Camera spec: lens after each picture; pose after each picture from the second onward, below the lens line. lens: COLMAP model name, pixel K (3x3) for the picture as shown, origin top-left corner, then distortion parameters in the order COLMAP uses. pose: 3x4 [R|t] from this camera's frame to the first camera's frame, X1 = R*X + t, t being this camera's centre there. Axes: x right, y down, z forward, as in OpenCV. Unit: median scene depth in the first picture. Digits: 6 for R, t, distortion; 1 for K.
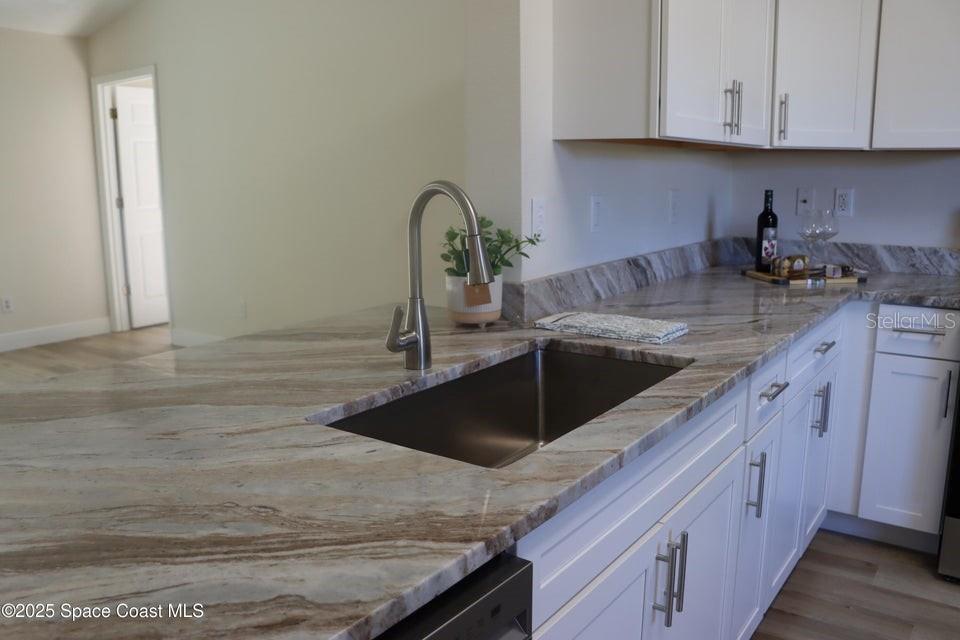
lens RADIAL K [[798.5, 0, 480.0], [0, 798.5, 320.0], [0, 0, 1]] dist [-0.184338, 0.161614]
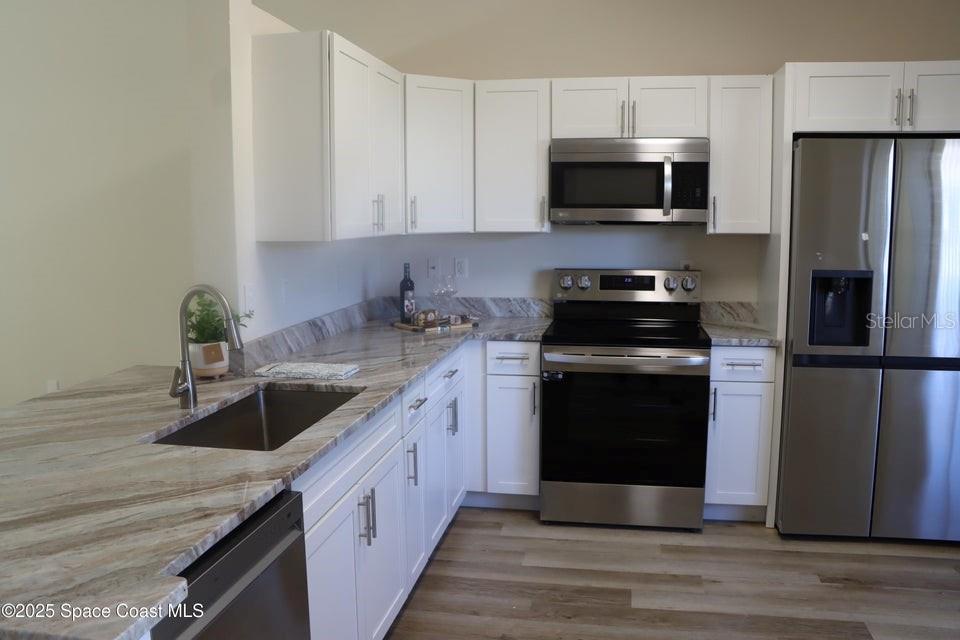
lens RADIAL K [[798.5, 0, 480.0], [0, 798.5, 320.0], [0, 0, 1]] dist [-0.184338, 0.161614]
pose [[0.905337, -0.055335, 0.421073, -0.139456], [0.080153, 0.995920, -0.041459, 0.000904], [-0.417061, 0.071285, 0.906079, -0.411989]]
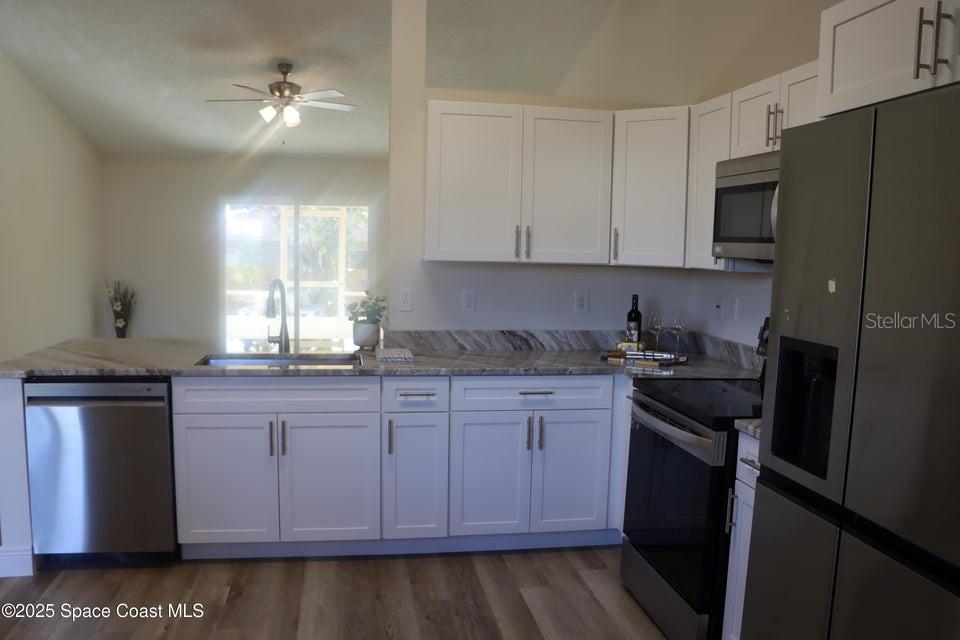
lens RADIAL K [[798.5, 0, 480.0], [0, 798.5, 320.0], [0, 0, 1]] dist [-0.184338, 0.161614]
pose [[0.706940, 0.087192, -0.701878, 1.528123], [-0.159119, 0.986539, -0.037712, -0.031991], [0.689142, 0.138342, 0.711298, -0.252987]]
